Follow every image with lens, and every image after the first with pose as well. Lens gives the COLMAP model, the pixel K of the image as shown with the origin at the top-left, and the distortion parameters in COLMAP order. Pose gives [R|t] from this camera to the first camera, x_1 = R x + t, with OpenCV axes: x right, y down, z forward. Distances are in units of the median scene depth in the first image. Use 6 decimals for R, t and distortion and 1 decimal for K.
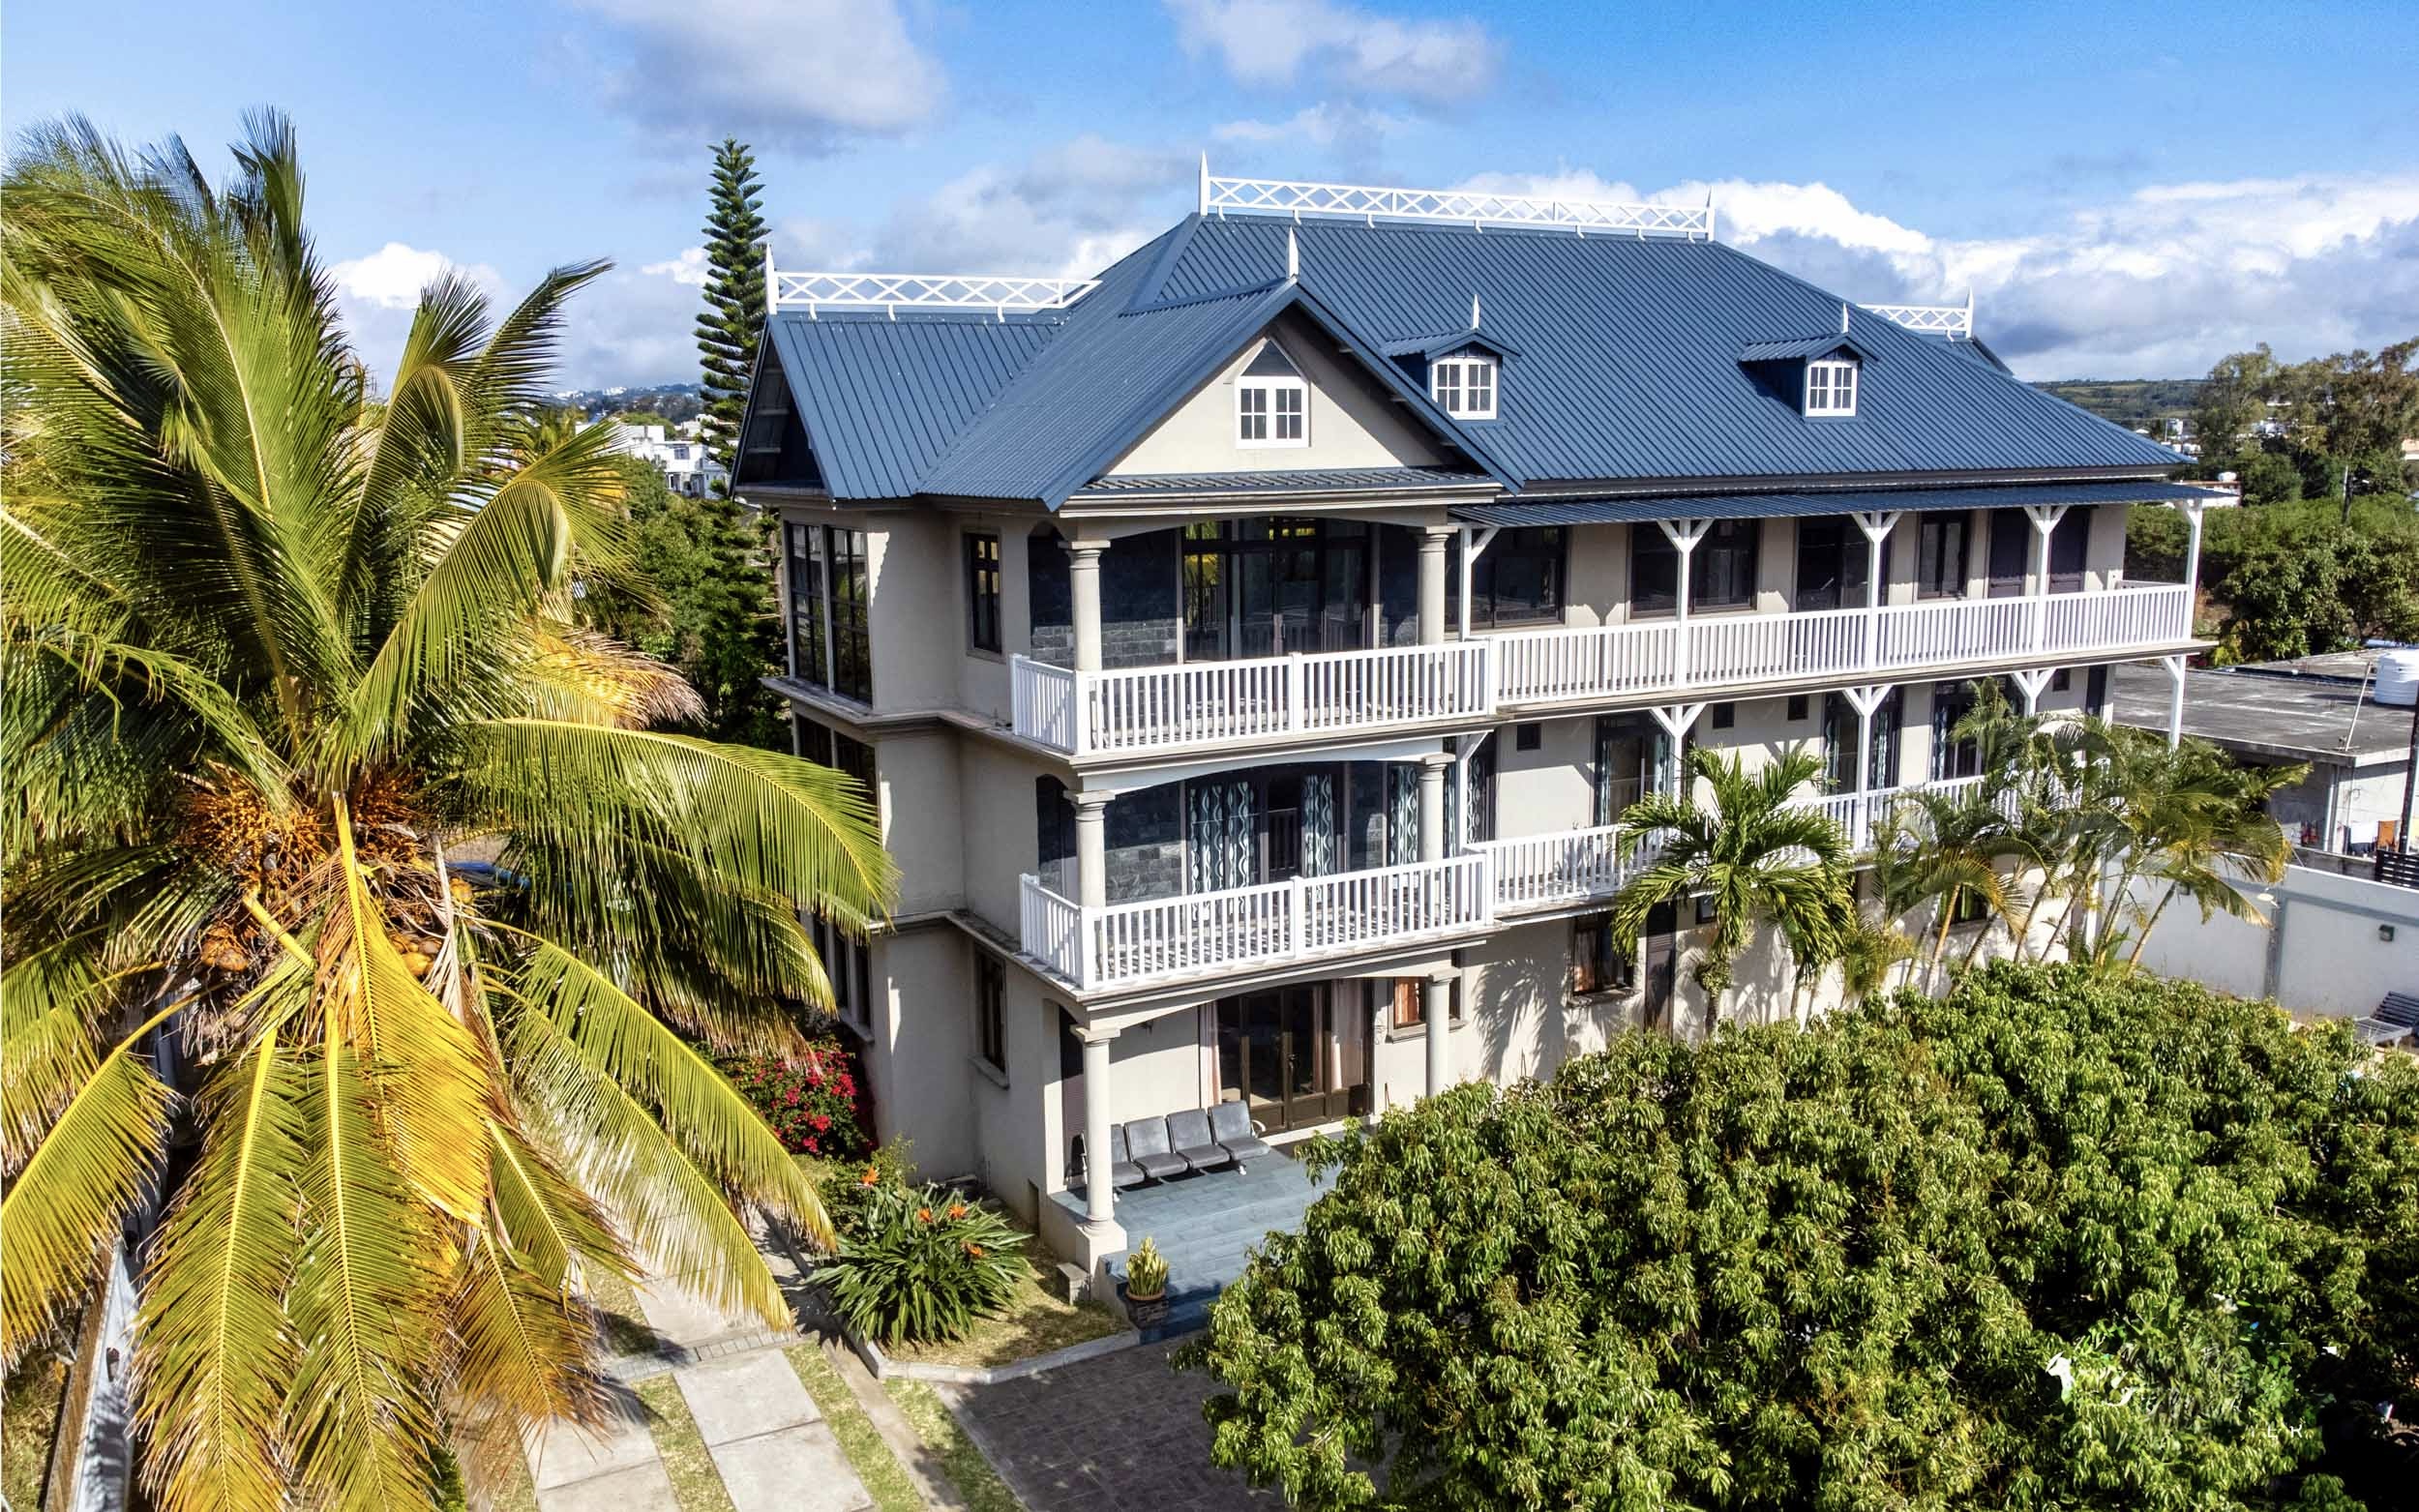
lens RADIAL K [[1793.3, 0, 1215.0], [0, 1793.3, 807.2], [0, 0, 1]] dist [0.021252, -0.006063]
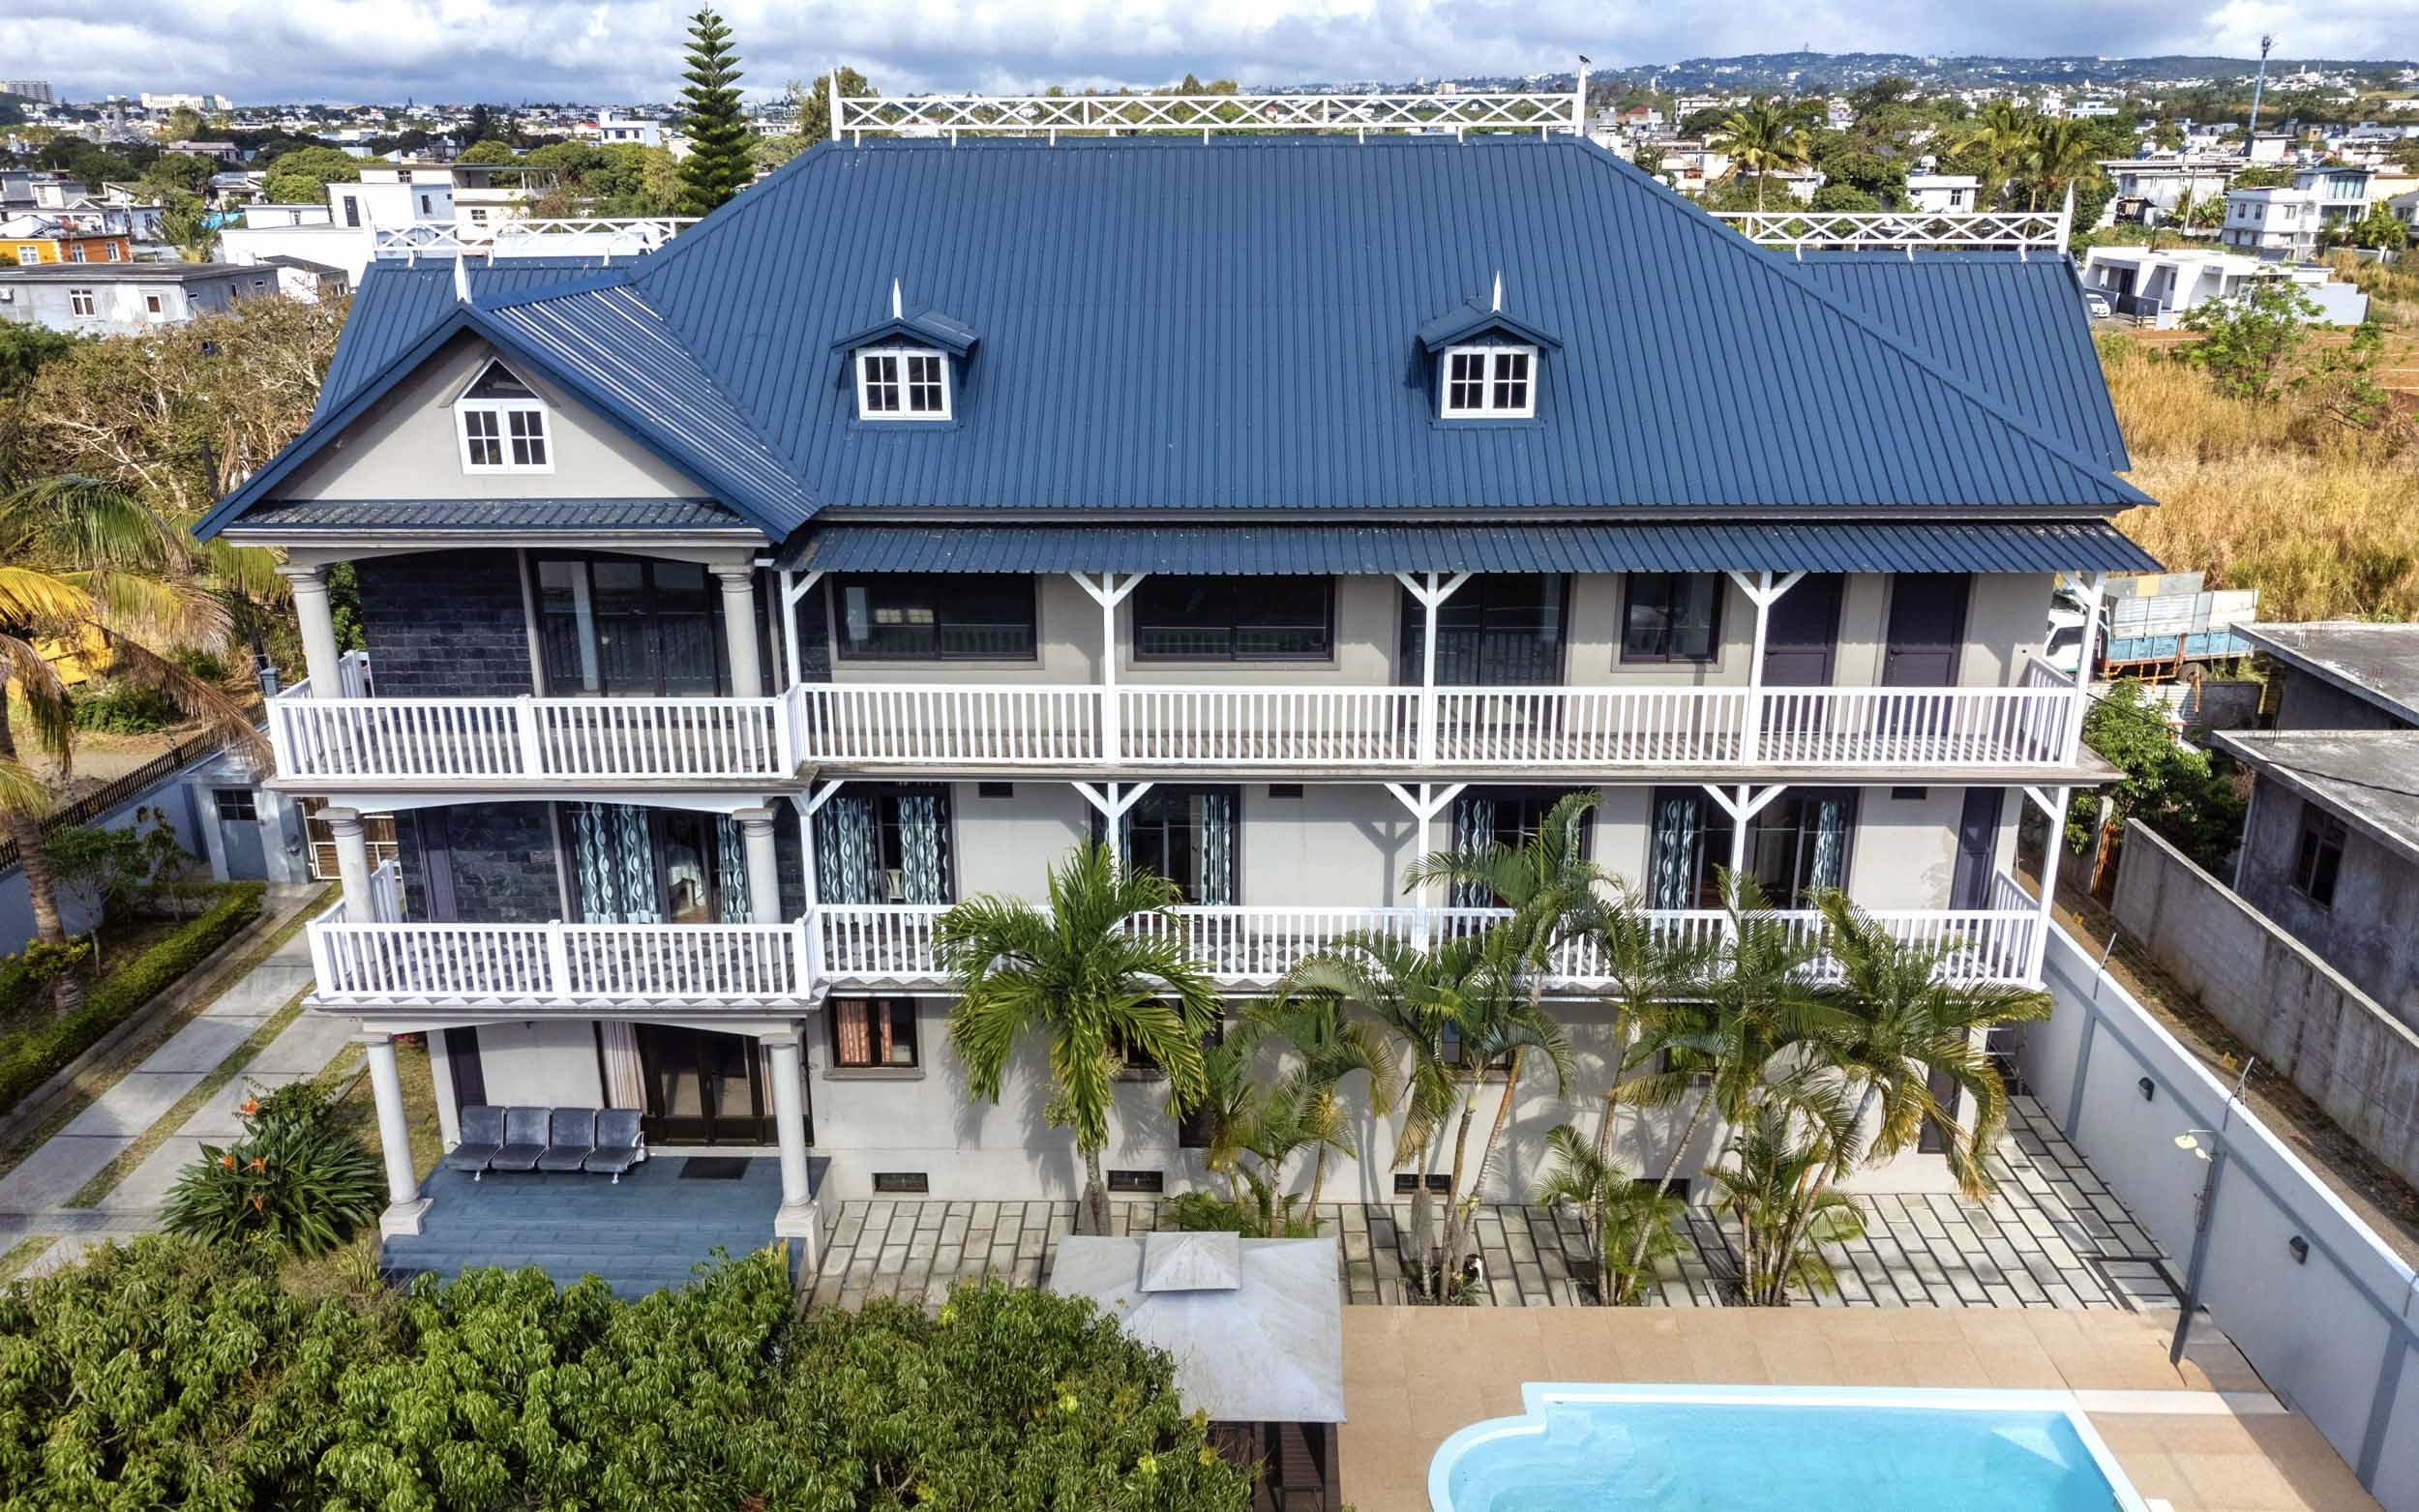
lens RADIAL K [[1789.7, 0, 1204.5], [0, 1789.7, 768.9], [0, 0, 1]] dist [0.009582, 0.006841]
pose [[0.874145, 0.167976, -0.455691, 0.791625], [-0.103093, 0.981078, 0.163882, -0.238990], [0.474596, -0.096278, 0.874922, 0.343756]]
